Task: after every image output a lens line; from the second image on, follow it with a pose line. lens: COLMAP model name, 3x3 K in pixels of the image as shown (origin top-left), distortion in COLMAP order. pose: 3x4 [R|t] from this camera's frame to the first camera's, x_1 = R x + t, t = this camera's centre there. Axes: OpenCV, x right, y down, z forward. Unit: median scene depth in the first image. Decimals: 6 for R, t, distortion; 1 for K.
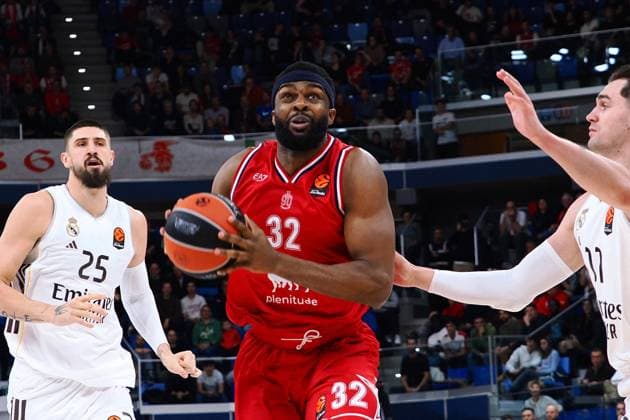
lens RADIAL K [[2522.5, 0, 314.1], [0, 2522.5, 209.8], [0, 0, 1]] dist [-0.011012, -3.407632]
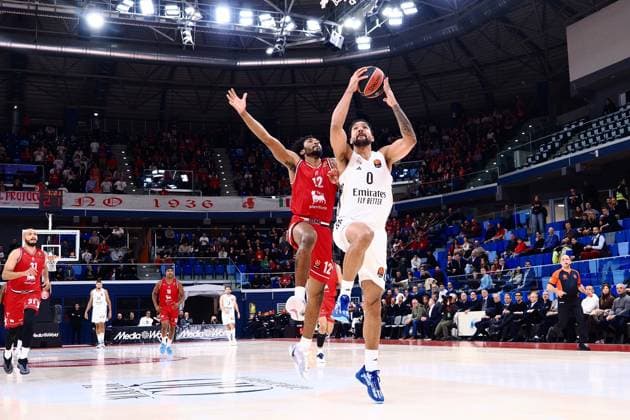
lens RADIAL K [[3742.1, 0, 314.9], [0, 3742.1, 210.3], [0, 0, 1]] dist [-0.004100, -13.105534]
pose [[0.999955, 0.006656, 0.006771, -0.015734], [-0.007153, 0.997057, 0.076325, -0.342632], [-0.006243, -0.076370, 0.997060, -3.291056]]
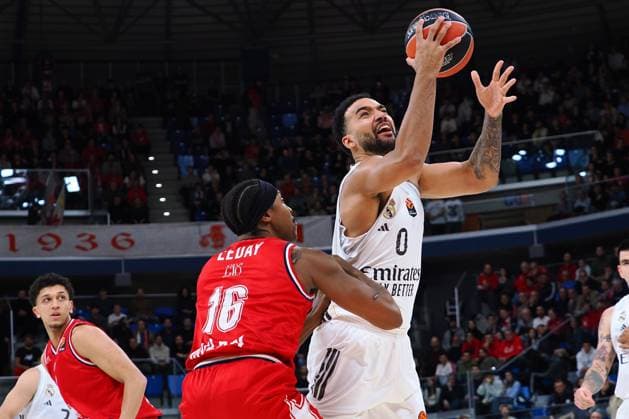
lens RADIAL K [[2518.5, 0, 313.6], [0, 2518.5, 209.3], [0, 0, 1]] dist [-0.011012, -3.407632]
pose [[0.999663, -0.014396, -0.021586, 0.018386], [0.014151, 0.999834, -0.011444, -0.019924], [0.021748, 0.011135, 0.999701, -0.306789]]
